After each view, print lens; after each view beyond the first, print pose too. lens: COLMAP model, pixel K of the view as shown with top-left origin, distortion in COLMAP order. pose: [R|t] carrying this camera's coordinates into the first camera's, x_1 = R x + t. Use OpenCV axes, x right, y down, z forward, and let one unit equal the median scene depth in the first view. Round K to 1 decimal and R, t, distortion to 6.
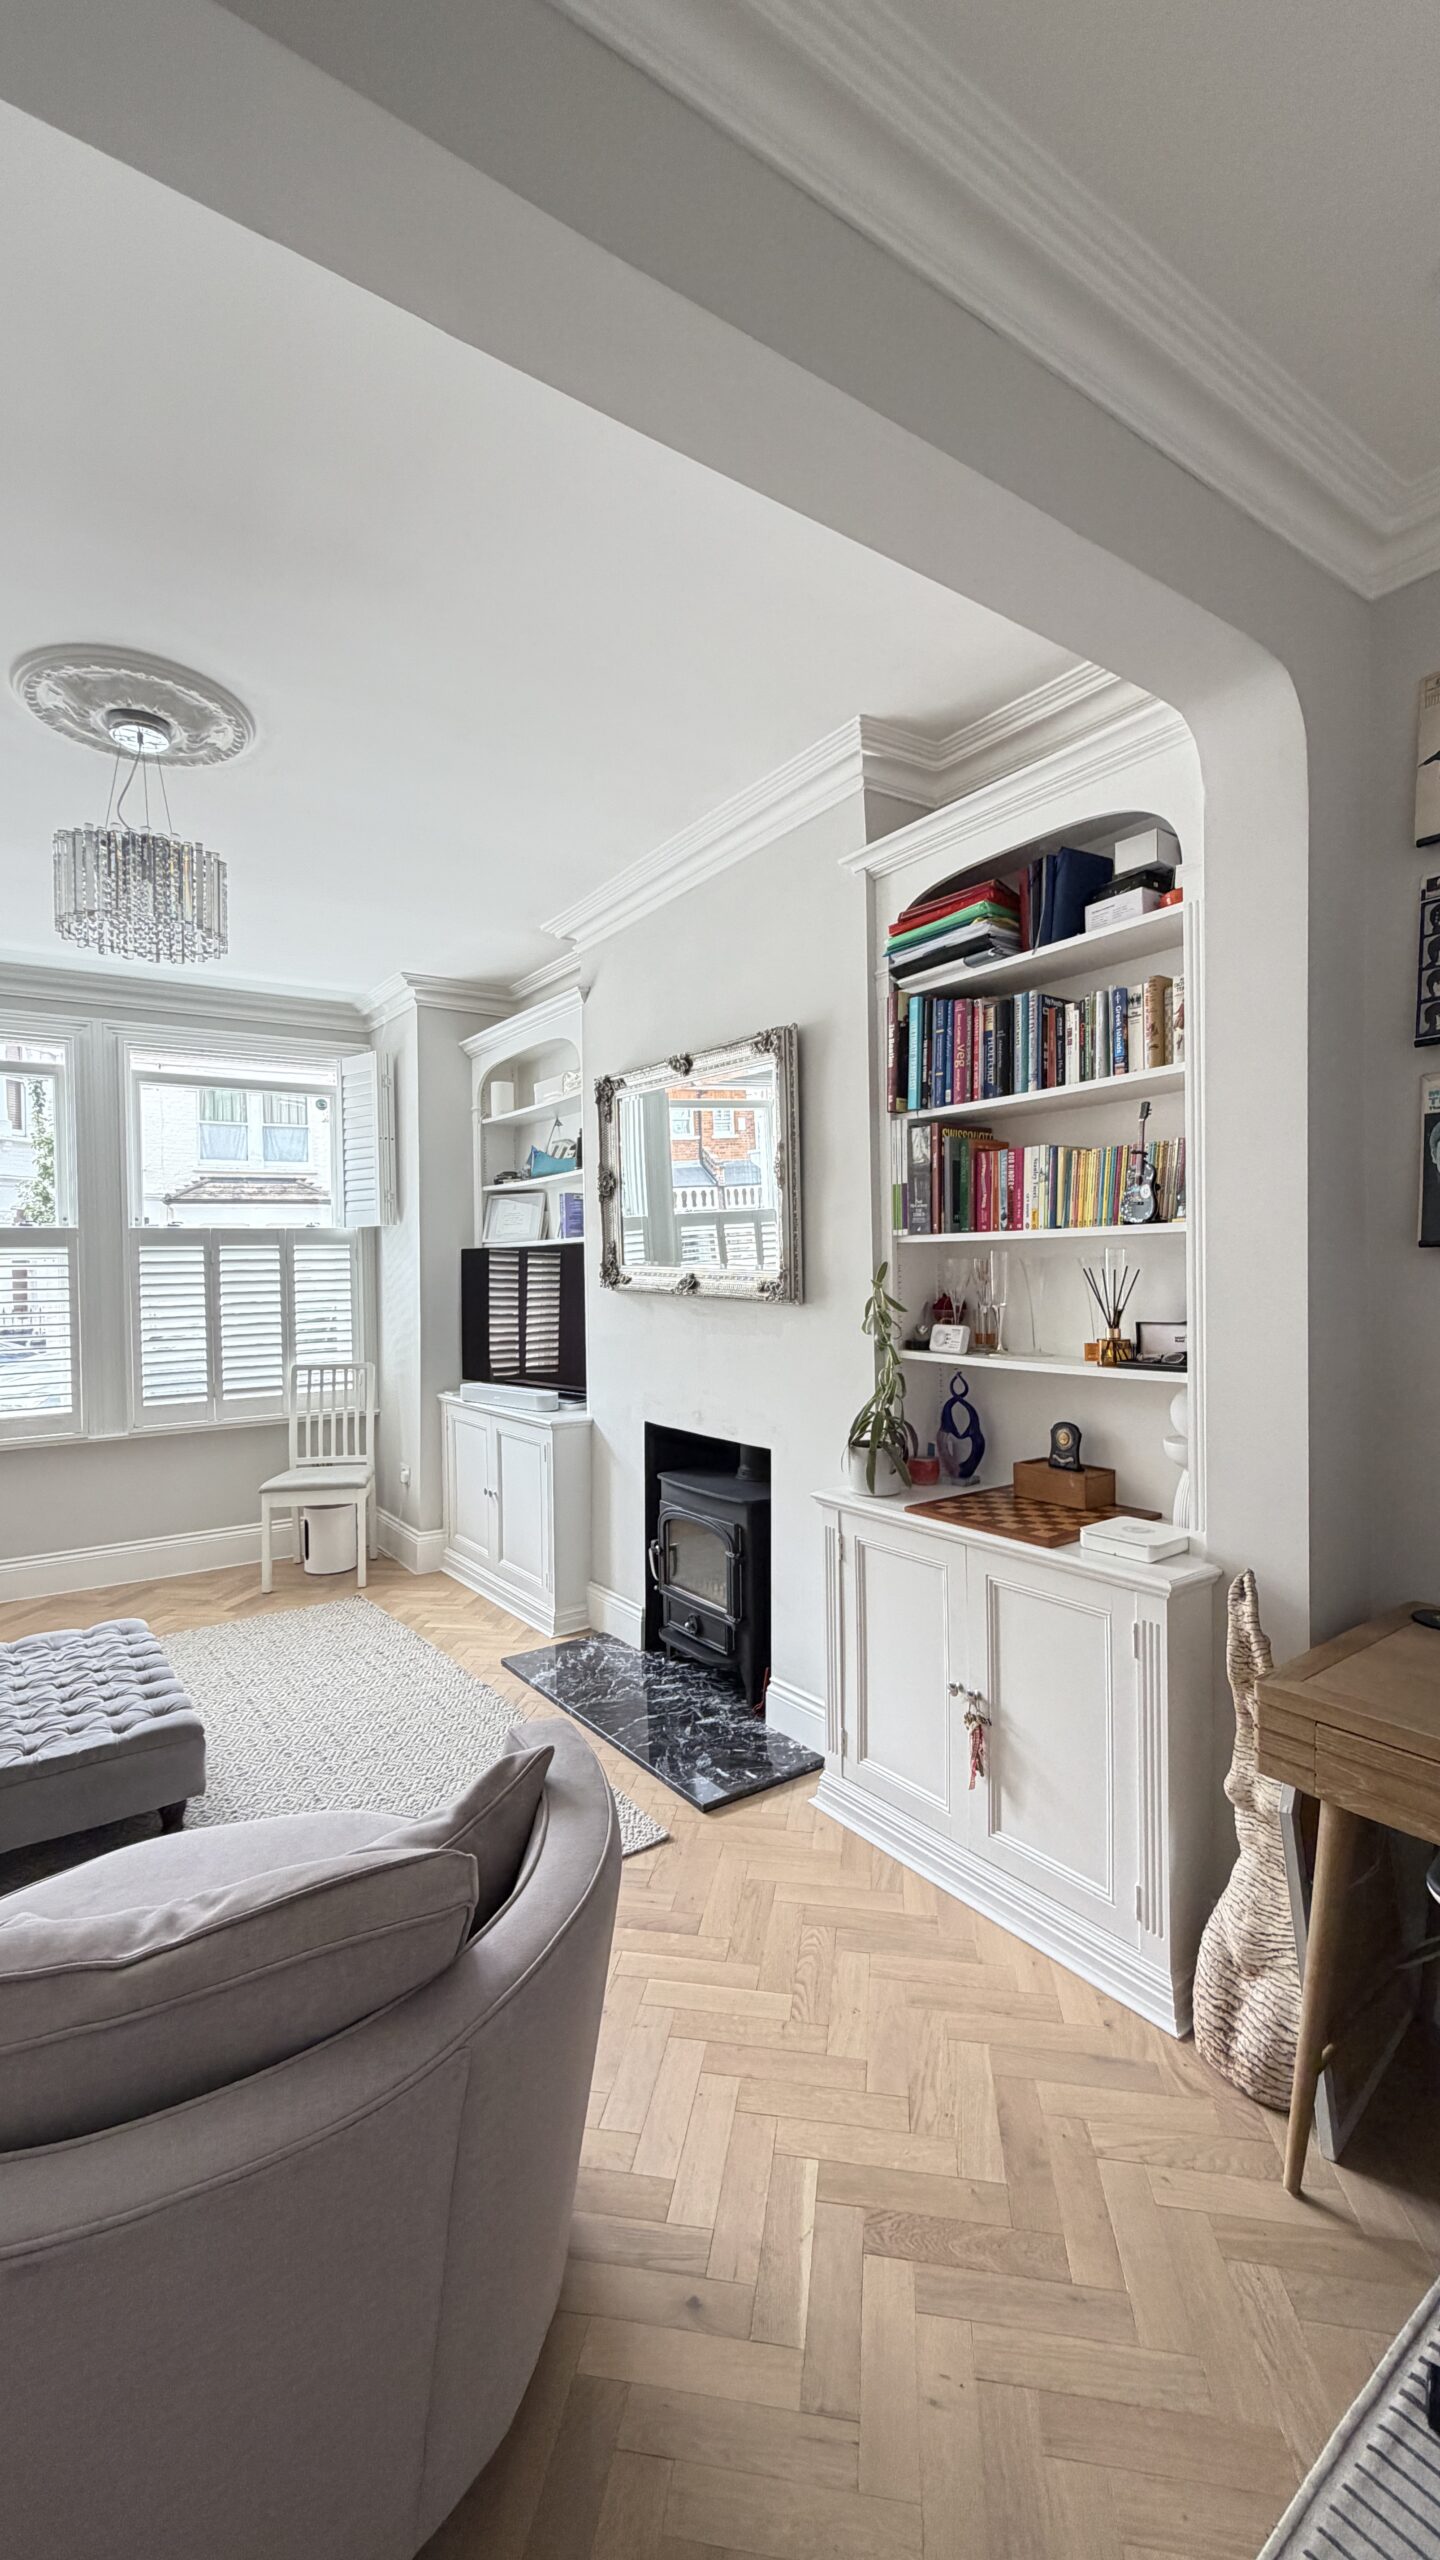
lens RADIAL K [[1029.7, 0, 716.7], [0, 1029.7, 1270.7], [0, 0, 1]] dist [-0.002629, -0.000083]
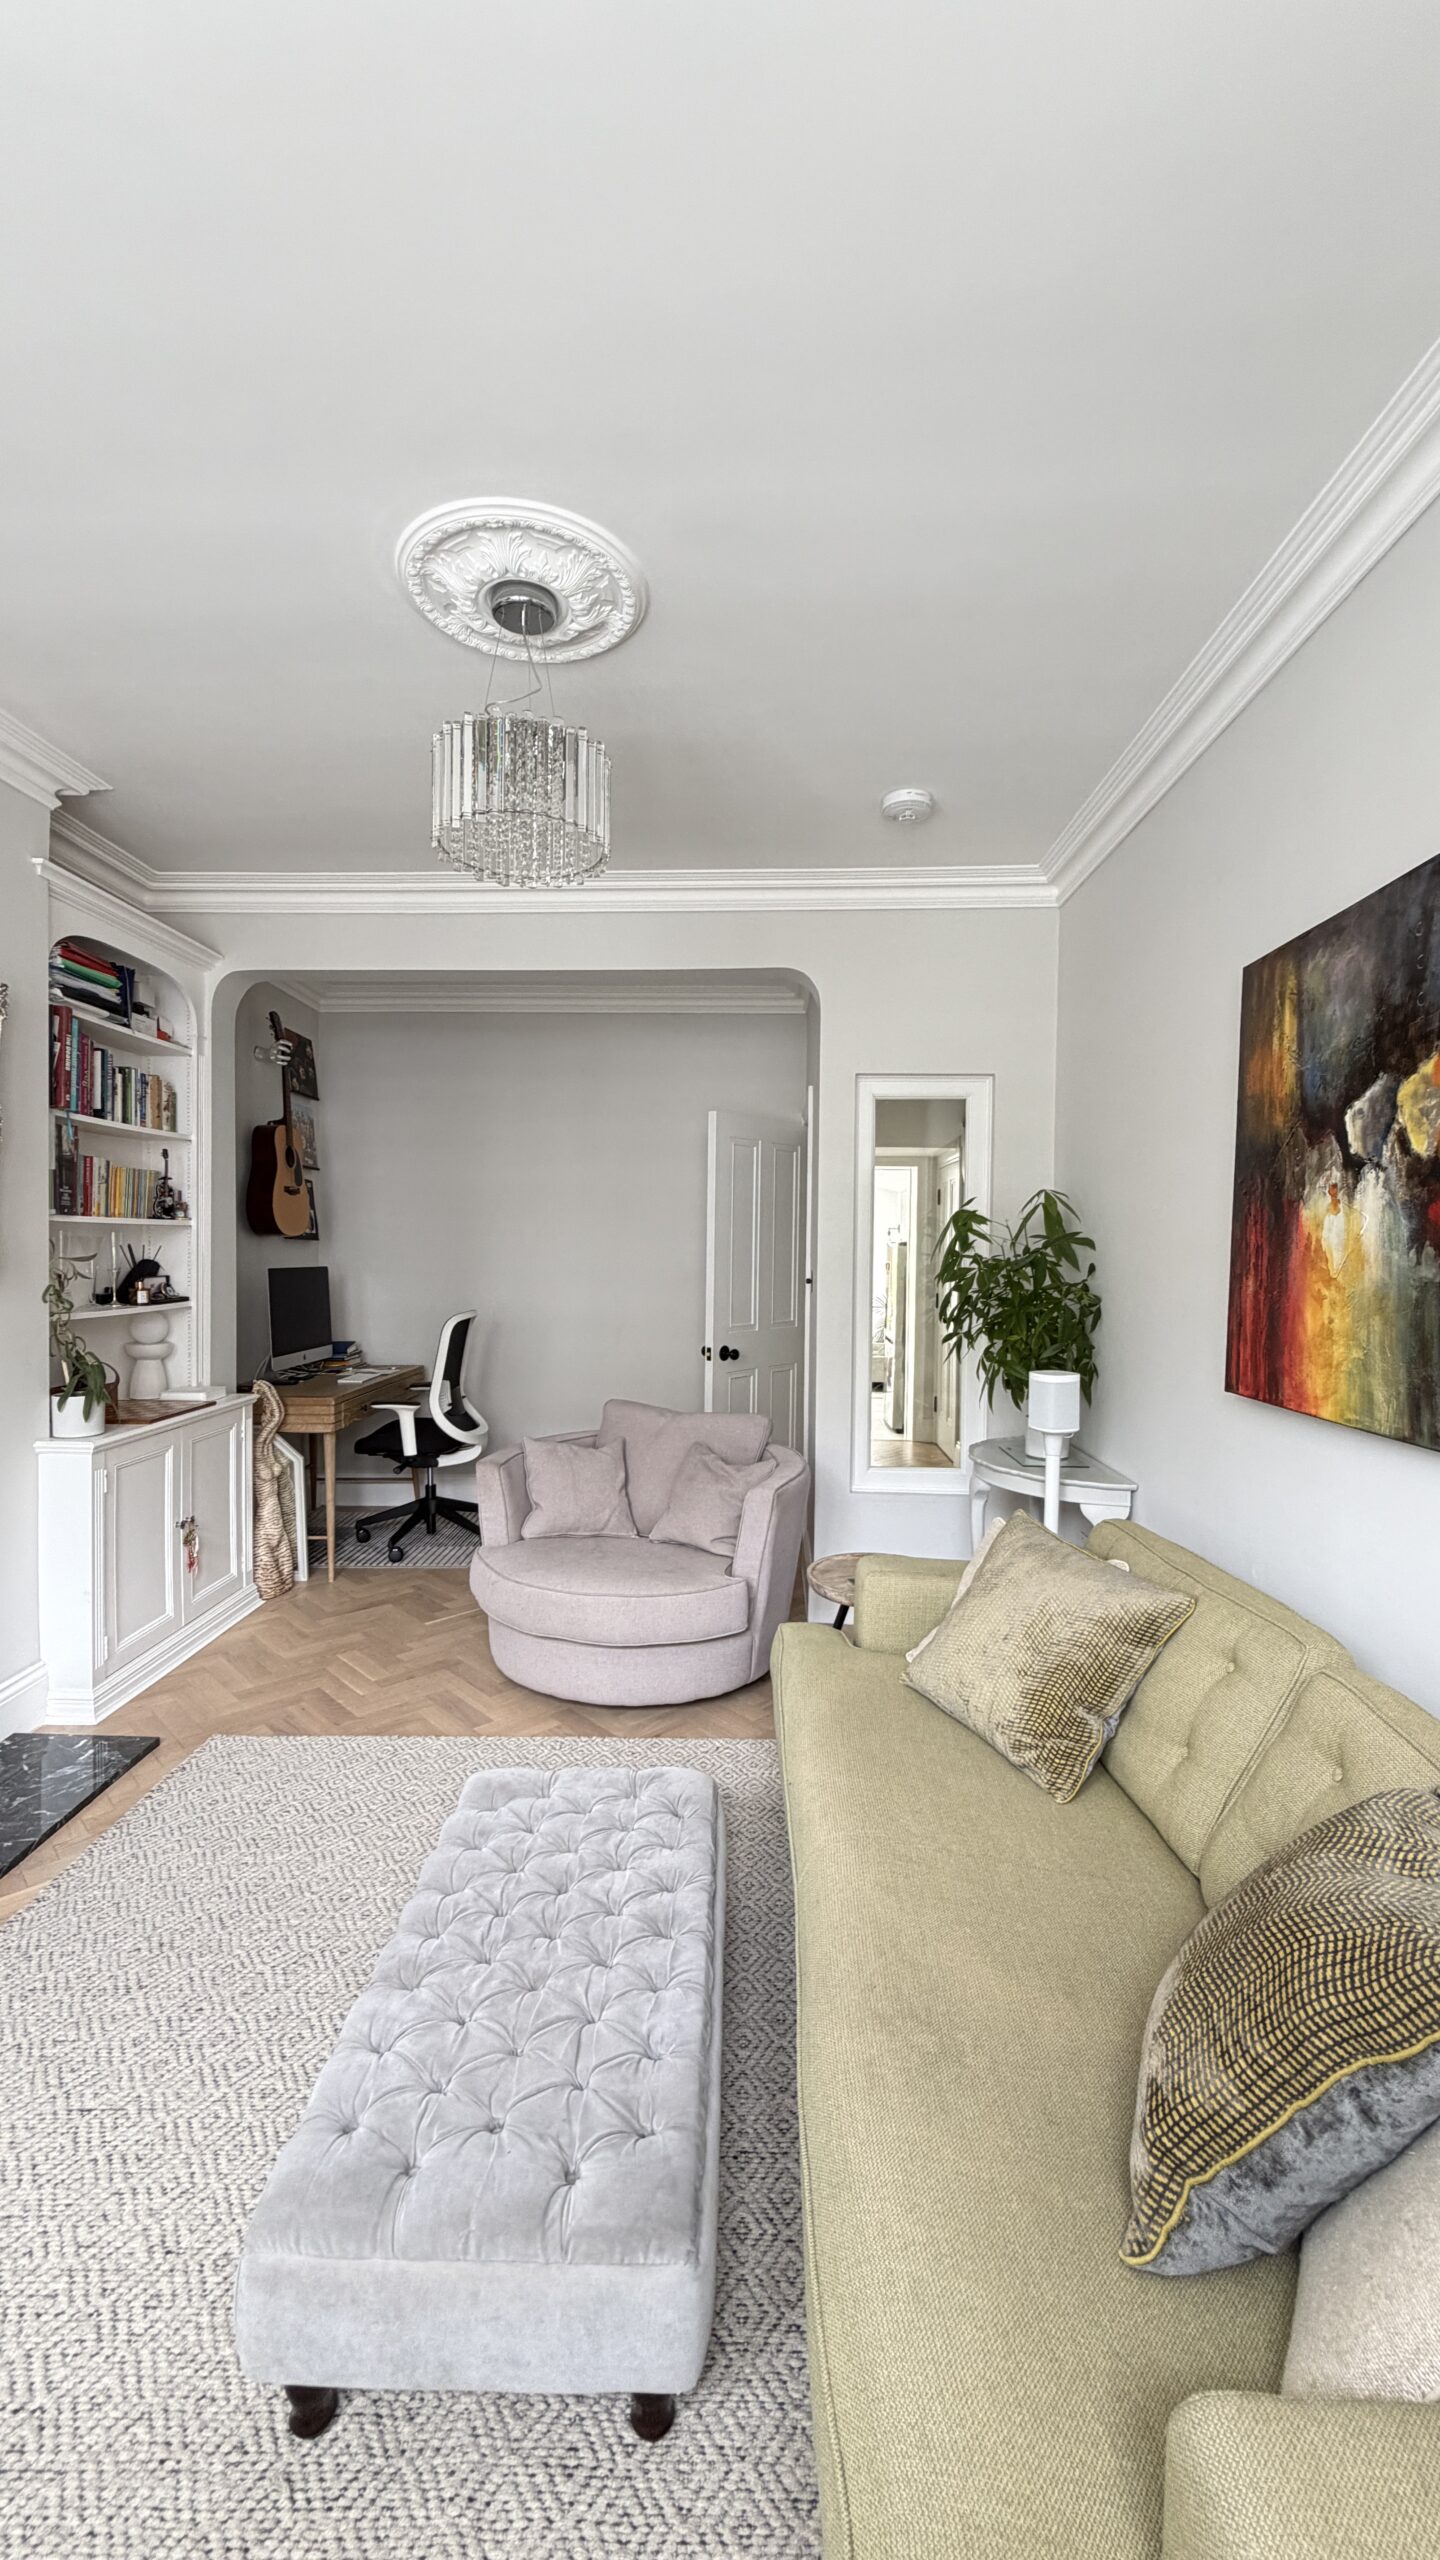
lens RADIAL K [[1029.7, 0, 716.7], [0, 1029.7, 1270.7], [0, 0, 1]] dist [-0.002629, -0.000083]
pose [[-0.795399, 0.001430, 0.606085, -1.363531], [0.012294, 0.999830, 0.013776, 0.027875], [-0.605961, 0.018409, -0.795281, 1.801642]]
